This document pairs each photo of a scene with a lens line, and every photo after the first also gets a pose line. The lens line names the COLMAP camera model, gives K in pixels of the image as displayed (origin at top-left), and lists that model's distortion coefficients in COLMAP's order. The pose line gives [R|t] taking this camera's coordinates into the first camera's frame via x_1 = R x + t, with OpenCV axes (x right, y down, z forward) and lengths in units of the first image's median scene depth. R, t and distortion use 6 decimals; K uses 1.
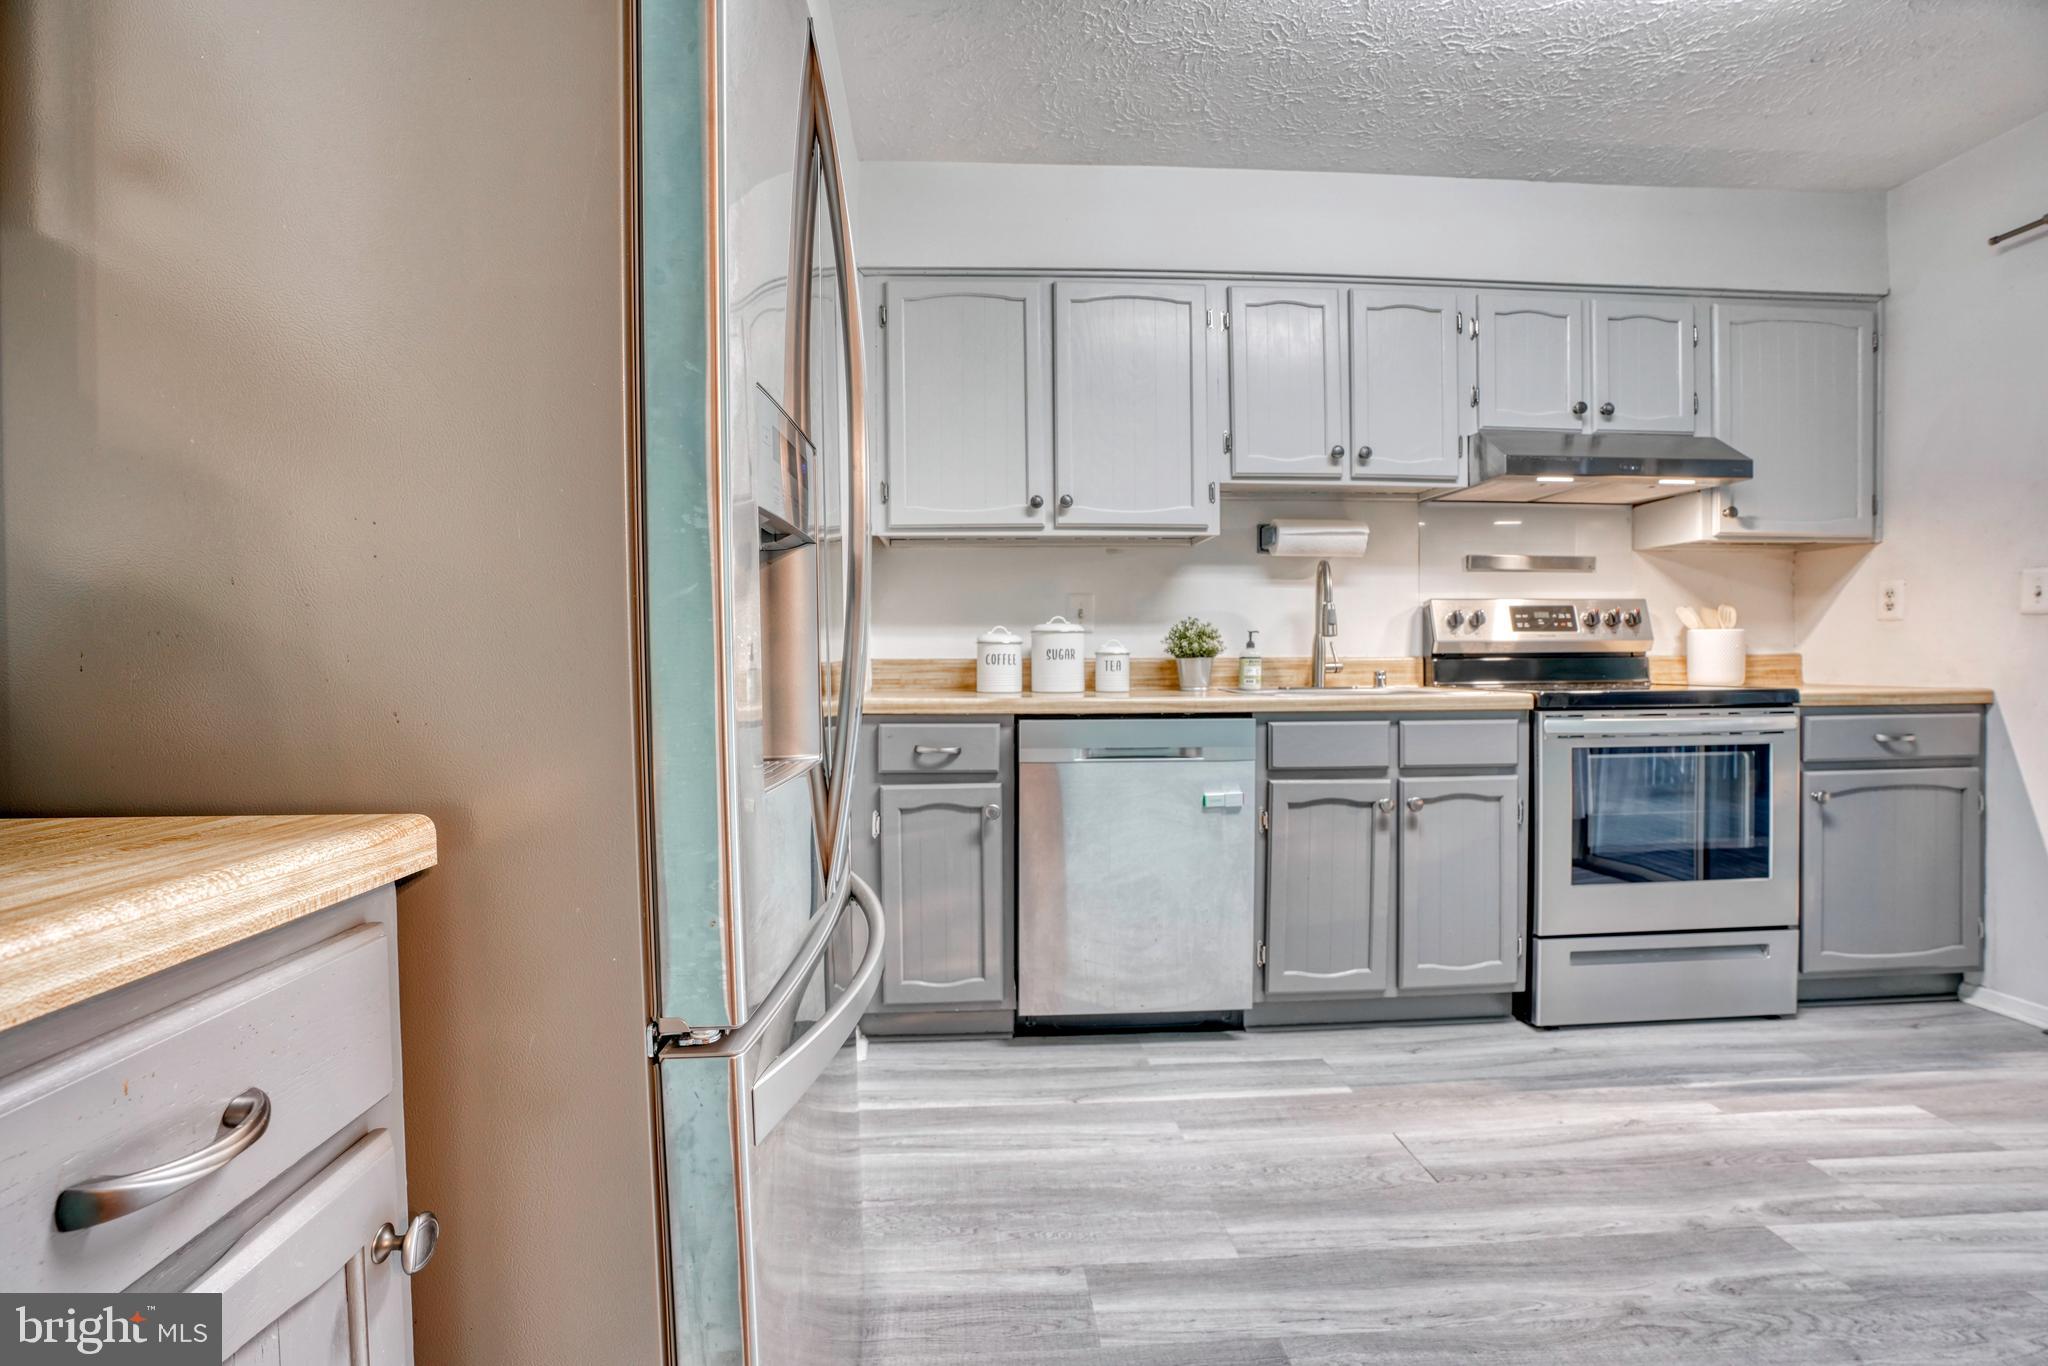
lens RADIAL K [[942.2, 0, 1007.2], [0, 942.2, 670.7], [0, 0, 1]] dist [-0.073746, 0.027461]
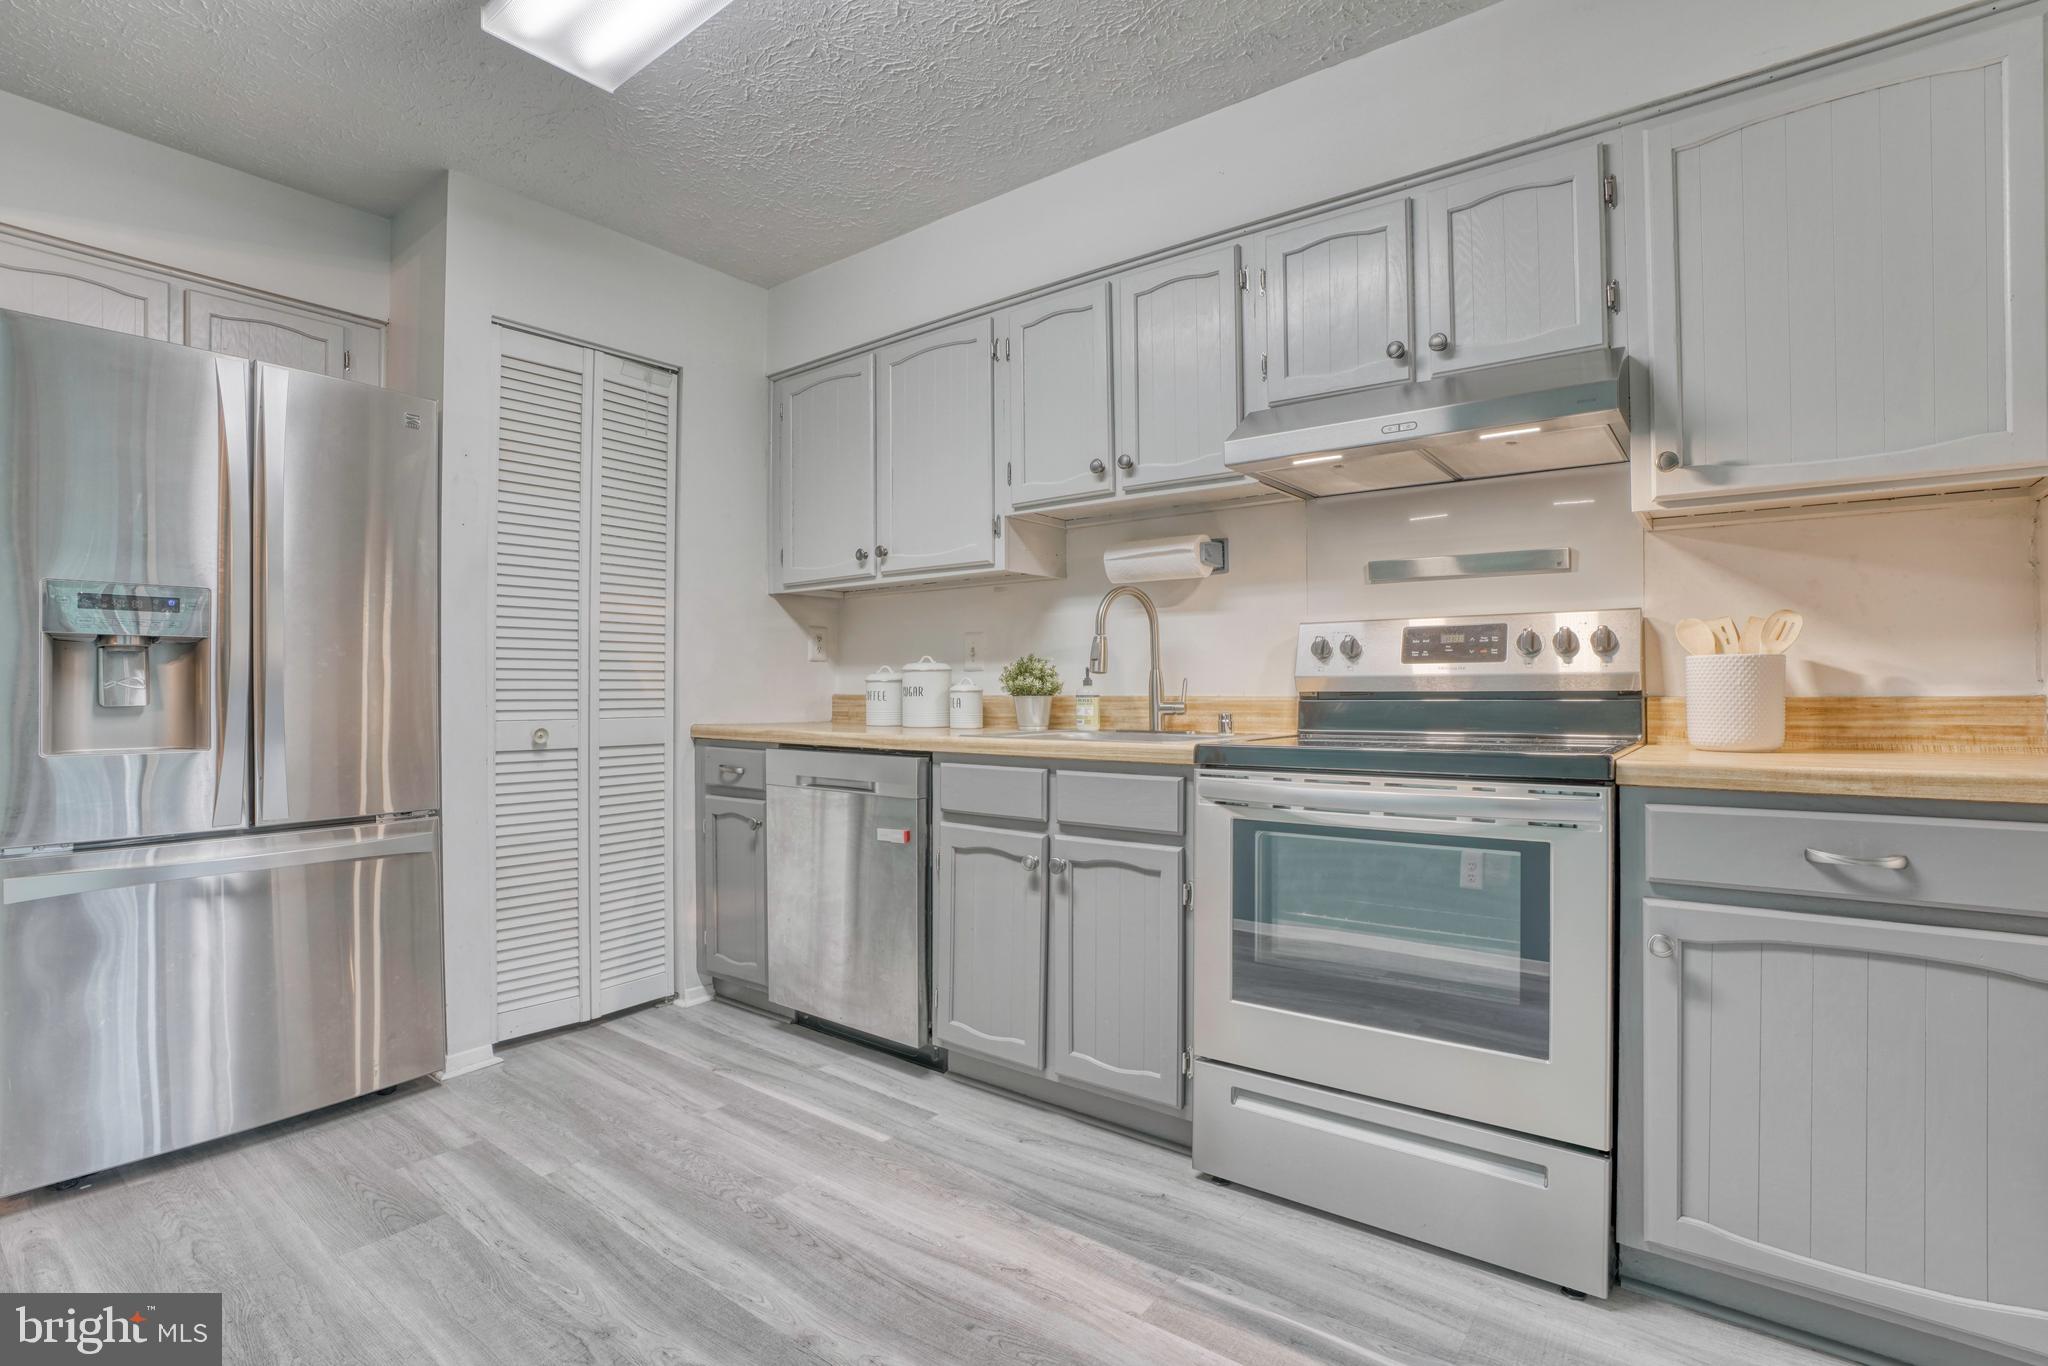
lens RADIAL K [[969.7, 0, 1004.5], [0, 969.7, 683.9], [0, 0, 1]] dist [-0.075565, 0.028873]
pose [[0.756529, -0.000052, -0.653961, 0.985890], [-0.011918, 0.999833, -0.013867, -0.013870], [0.653852, 0.018285, 0.756401, 0.269320]]
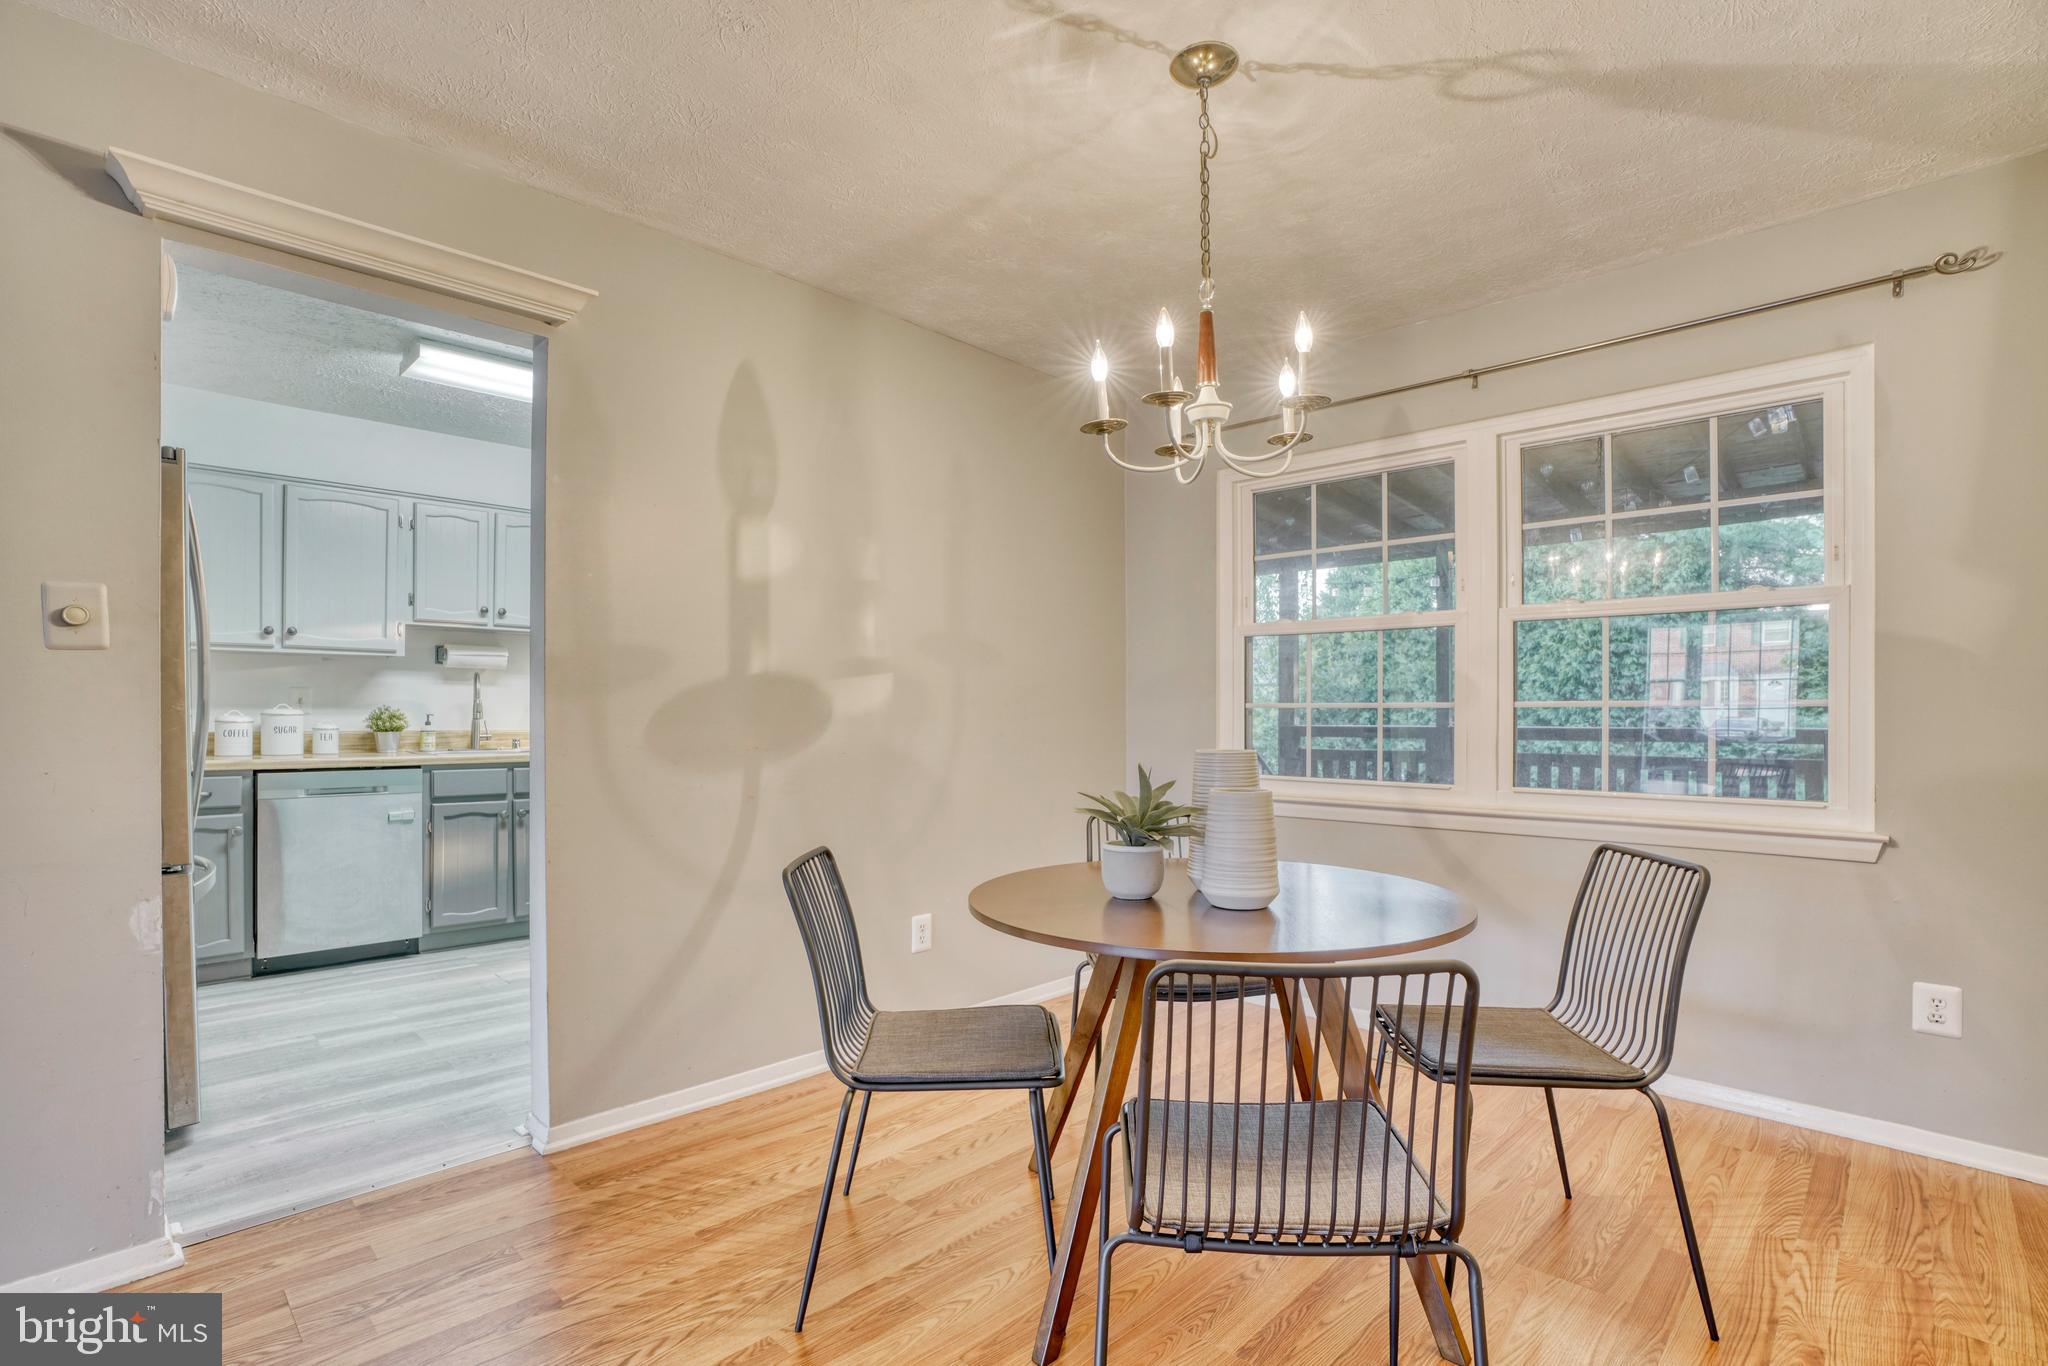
lens RADIAL K [[954.9, 0, 1000.2], [0, 954.9, 712.3], [0, 0, 1]] dist [-0.070190, 0.027563]
pose [[0.735547, 0.008282, 0.677423, -0.118446], [0.000147, 0.999923, -0.012385, -0.030600], [-0.677474, 0.009210, 0.735489, -0.980986]]
